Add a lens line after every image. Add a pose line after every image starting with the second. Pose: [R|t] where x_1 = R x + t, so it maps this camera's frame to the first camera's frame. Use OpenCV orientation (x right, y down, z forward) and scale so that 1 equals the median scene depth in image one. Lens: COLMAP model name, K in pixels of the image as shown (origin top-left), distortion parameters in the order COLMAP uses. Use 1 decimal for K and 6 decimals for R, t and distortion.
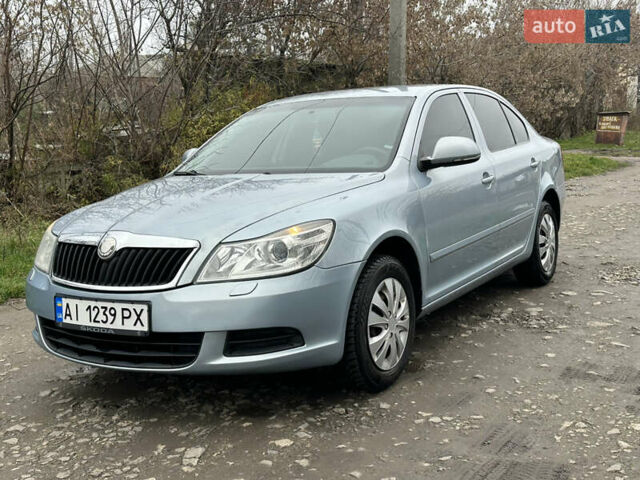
lens RADIAL K [[843.4, 0, 320.7], [0, 843.4, 251.3], [0, 0, 1]] dist [0.131810, -0.118256]
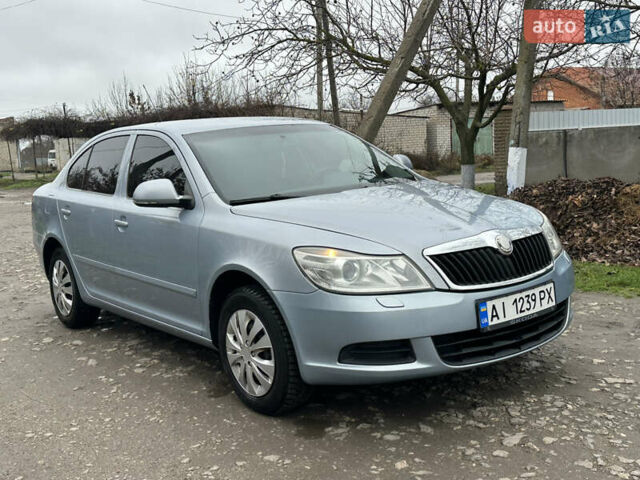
lens RADIAL K [[822.1, 0, 306.8], [0, 822.1, 241.3], [0, 0, 1]] dist [0.084249, -0.013654]
pose [[0.353812, -0.108935, 0.928951, -1.316357], [0.195706, 0.979832, 0.040363, -0.099562], [-0.914612, 0.167520, 0.367996, 0.845165]]
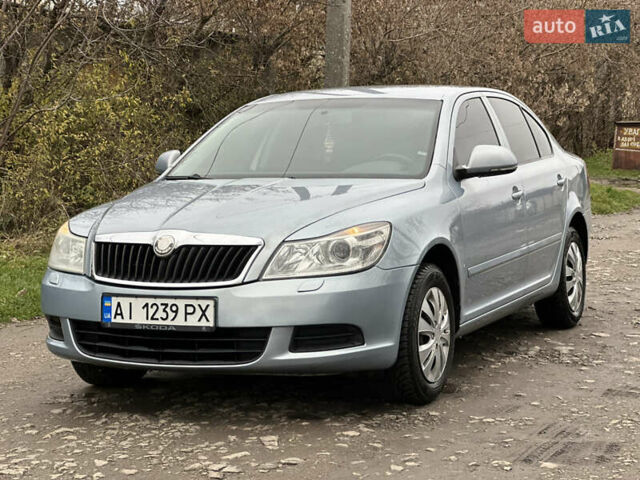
lens RADIAL K [[1607.8, 0, 320.0], [0, 1607.8, 240.0], [0, 0, 1]] dist [-0.411216, 9.096824]
pose [[0.990589, 0.021340, 0.135195, -0.324989], [-0.010773, 0.996862, -0.078416, 0.134269], [-0.136444, 0.076222, 0.987711, -0.870039]]
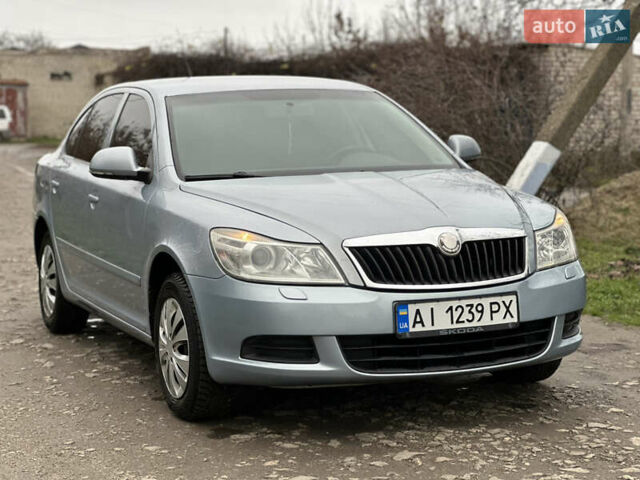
lens RADIAL K [[1607.8, 0, 320.0], [0, 1607.8, 240.0], [0, 0, 1]] dist [-0.411216, 9.096824]
pose [[0.578225, -0.041525, 0.814820, -1.764969], [0.116670, 0.992648, -0.032206, 0.031877], [-0.807492, 0.113688, 0.578819, 0.100244]]
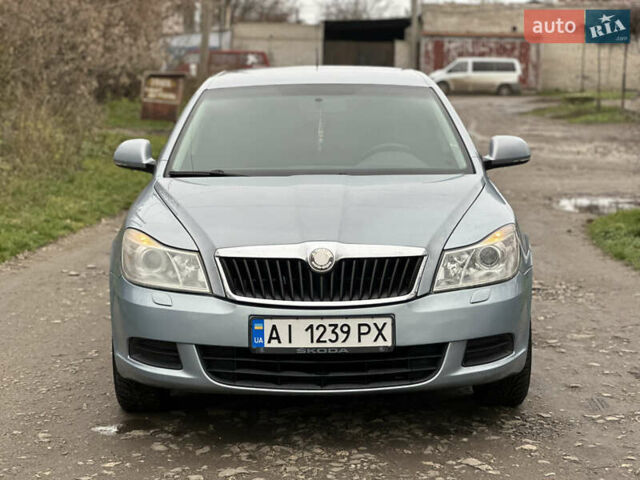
lens RADIAL K [[1607.8, 0, 320.0], [0, 1607.8, 240.0], [0, 0, 1]] dist [-0.411216, 9.096824]
pose [[0.844452, -0.023369, 0.535121, -1.165755], [0.045755, 0.998543, -0.028597, 0.023585], [-0.533673, 0.048633, 0.844291, -0.437195]]
